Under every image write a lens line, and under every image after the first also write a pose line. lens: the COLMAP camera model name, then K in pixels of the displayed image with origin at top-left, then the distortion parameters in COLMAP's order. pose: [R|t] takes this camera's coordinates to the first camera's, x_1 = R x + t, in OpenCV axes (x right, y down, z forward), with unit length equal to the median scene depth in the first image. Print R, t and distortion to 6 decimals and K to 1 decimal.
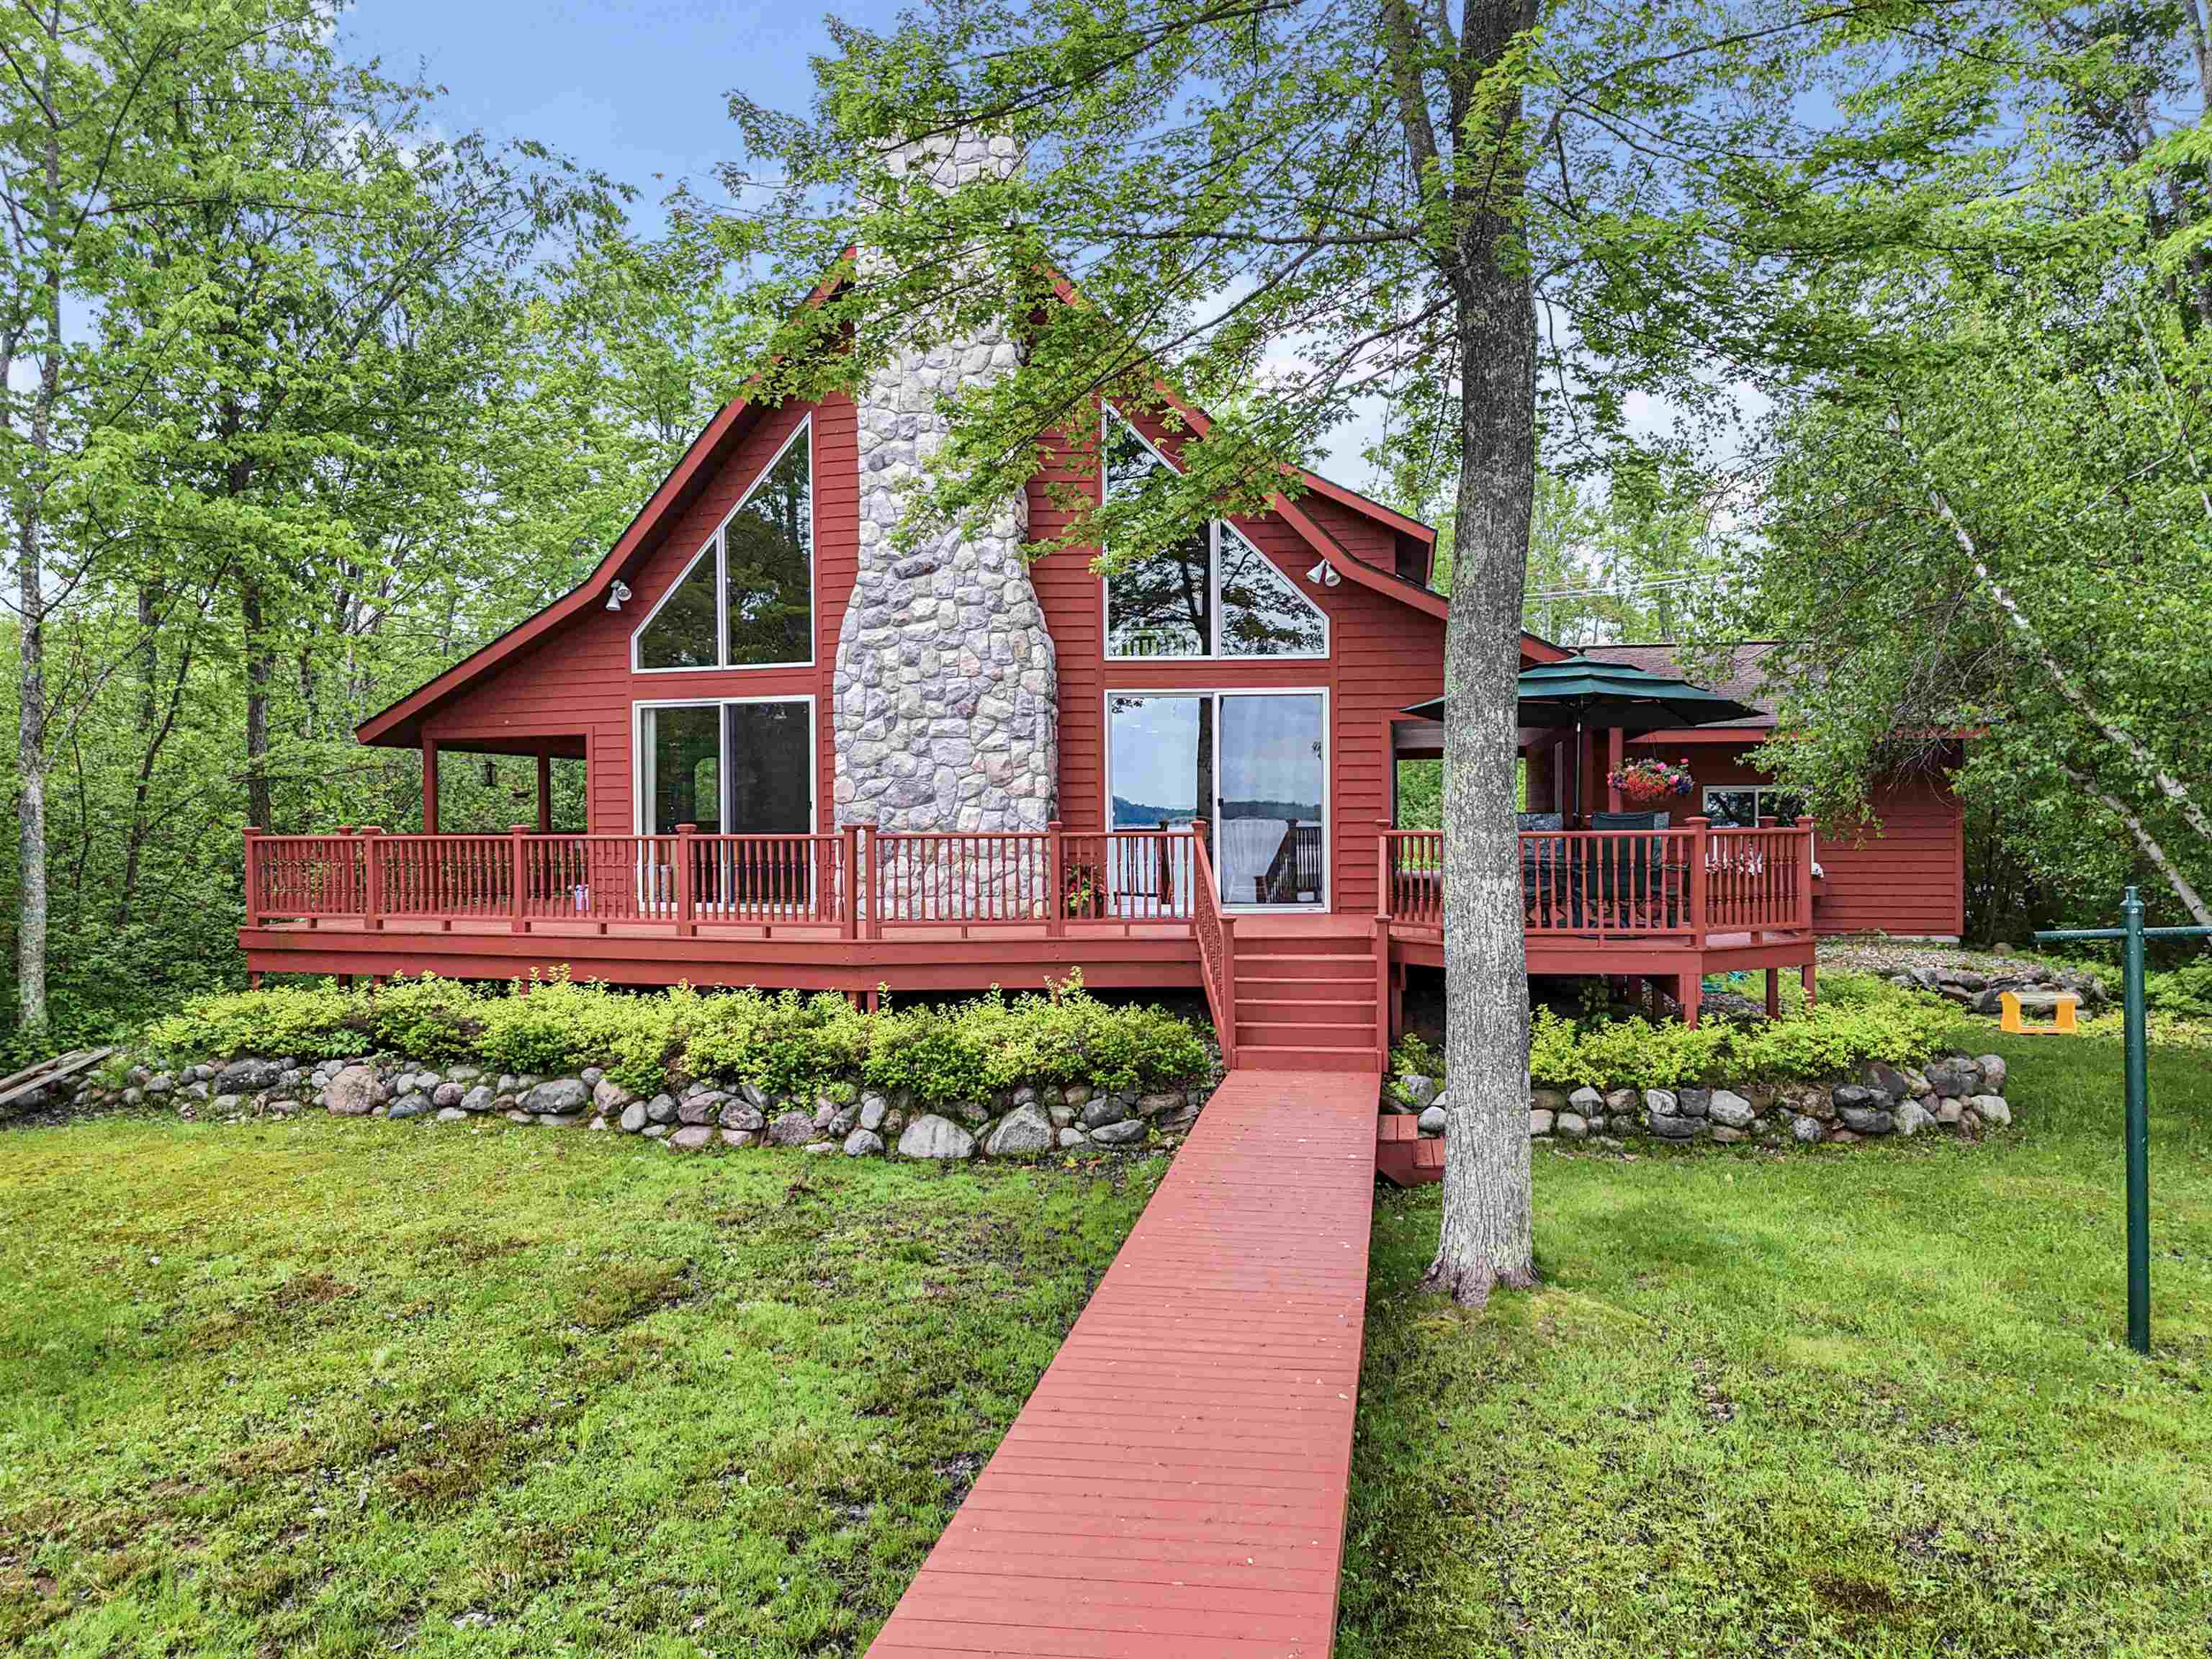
lens RADIAL K [[1520.9, 0, 1048.9], [0, 1520.9, 831.8], [0, 0, 1]] dist [0.067388, -0.061718]
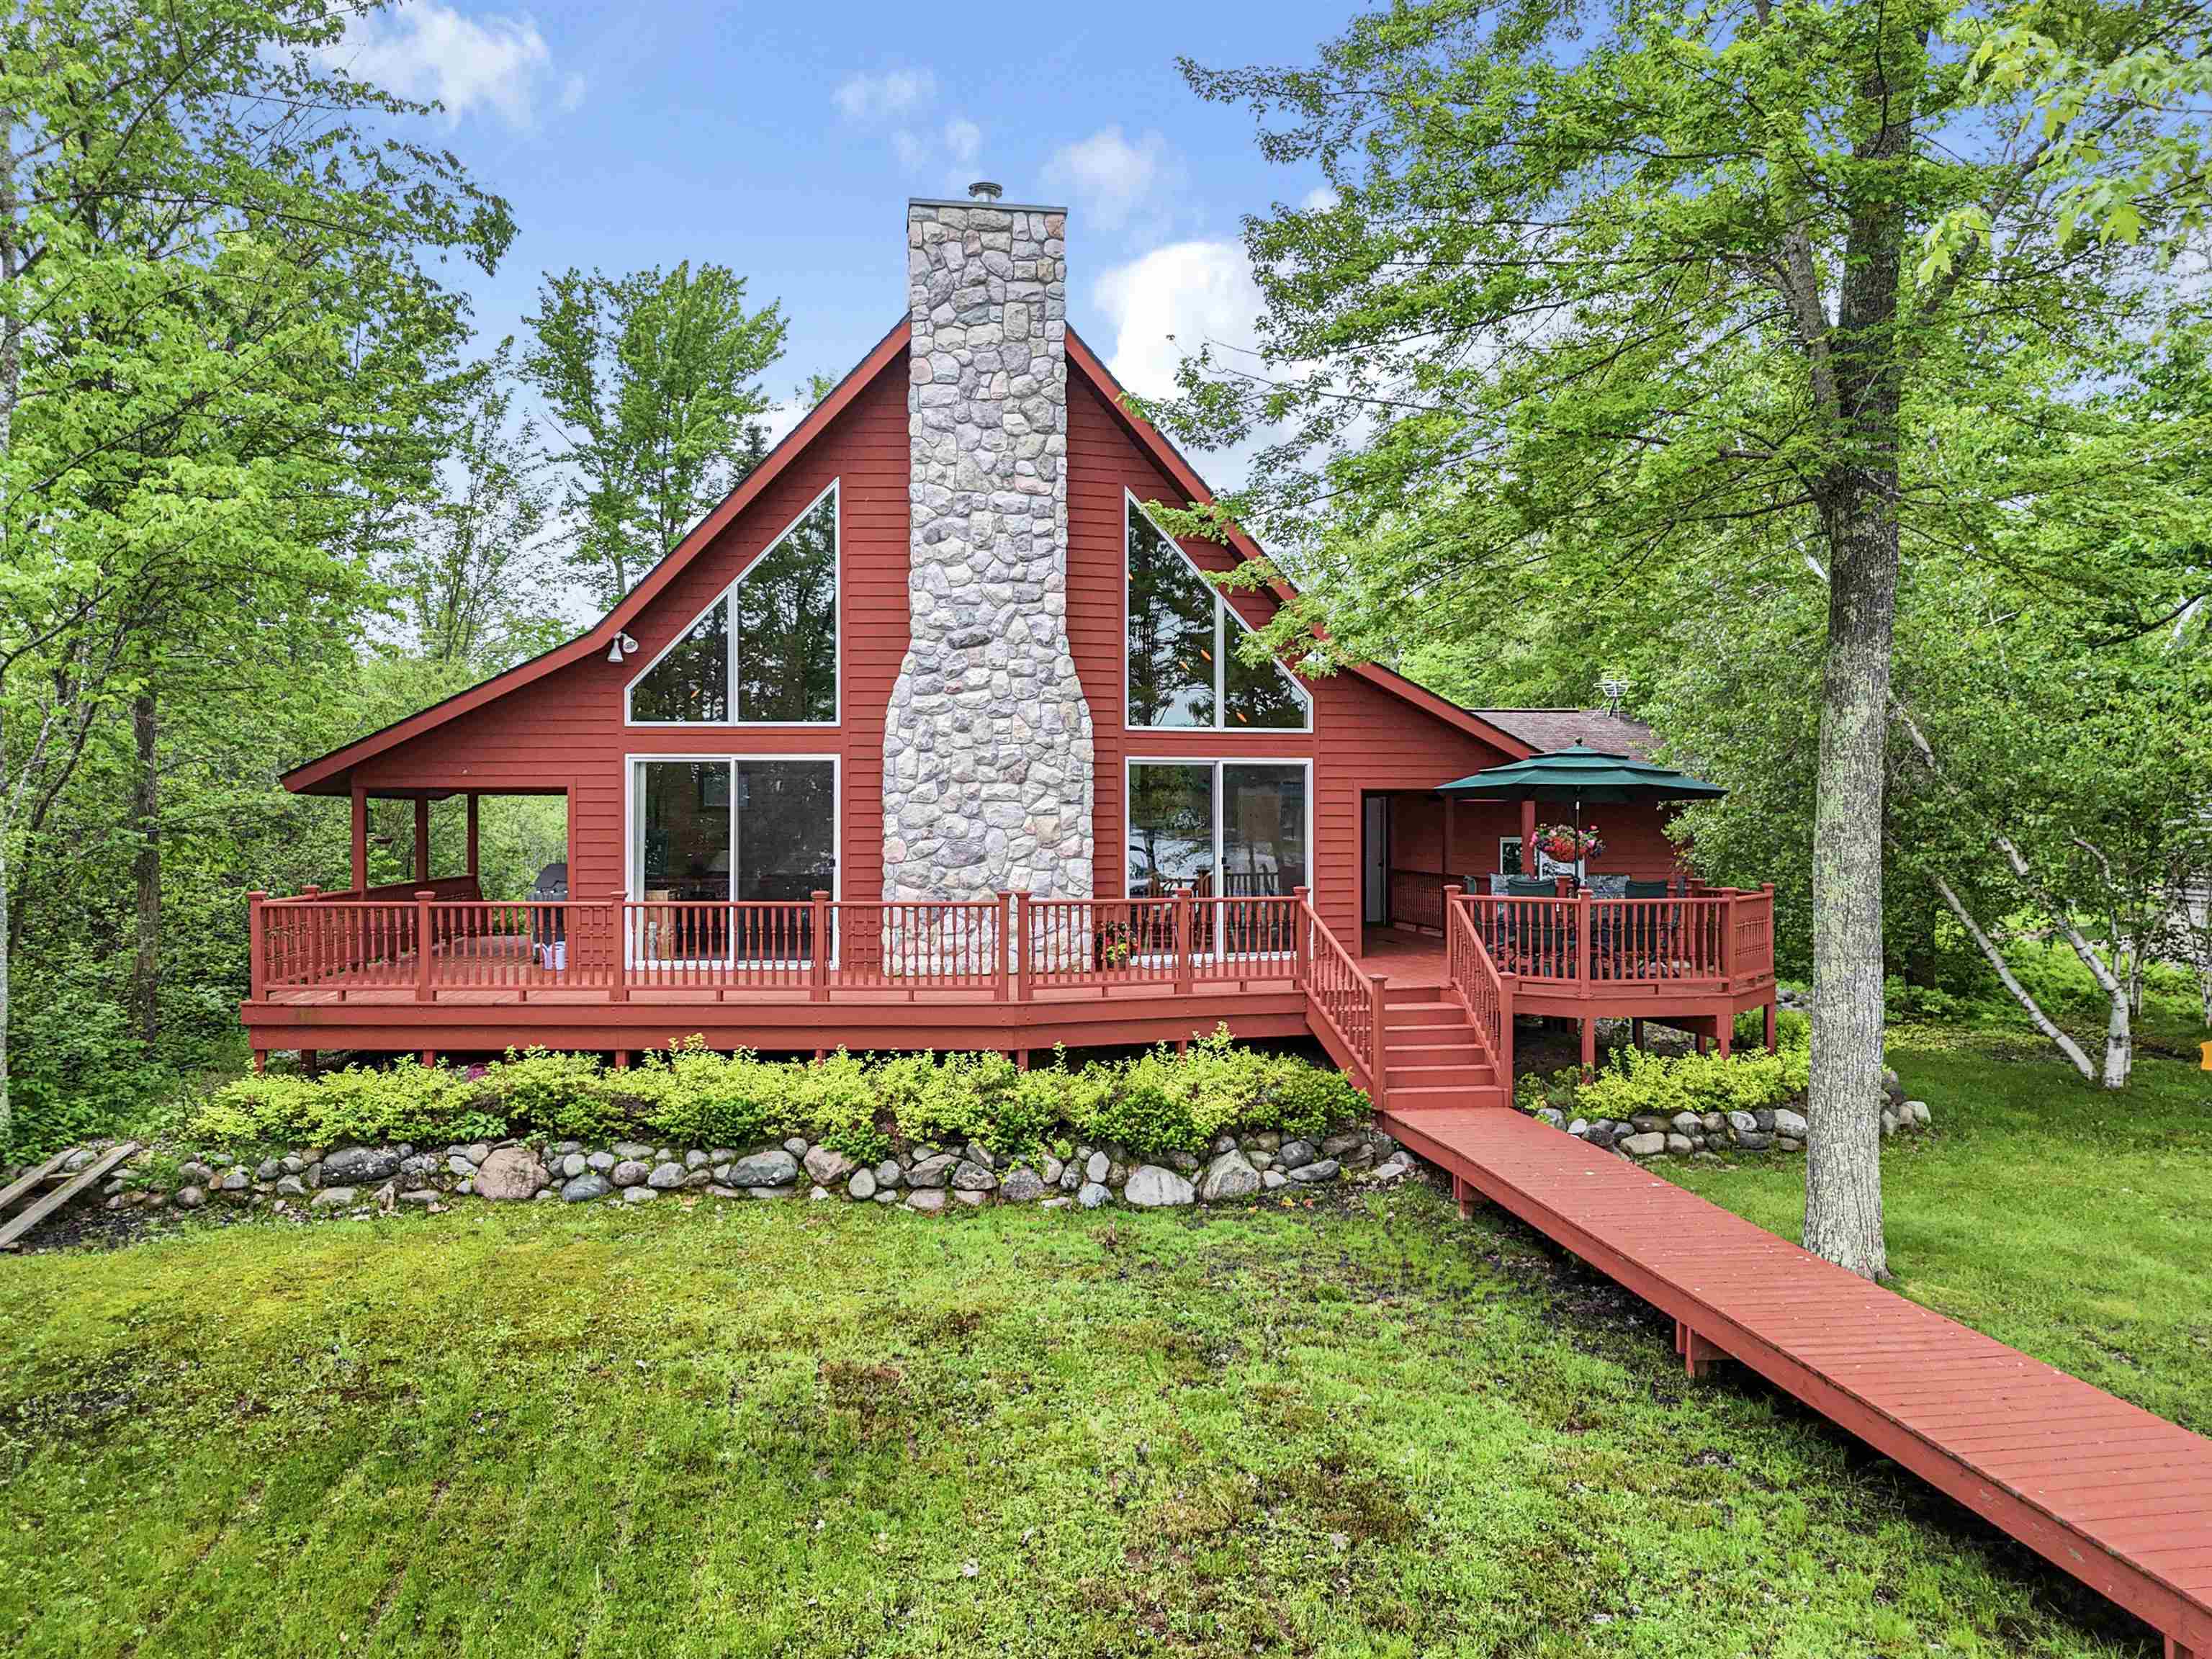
lens RADIAL K [[1520.9, 0, 1048.9], [0, 1520.9, 831.8], [0, 0, 1]] dist [0.067388, -0.061718]
pose [[0.953800, 0.004019, 0.300415, -0.416311], [-0.001085, 0.999950, -0.009933, -0.036246], [-0.300440, 0.009148, 0.953757, -0.014662]]
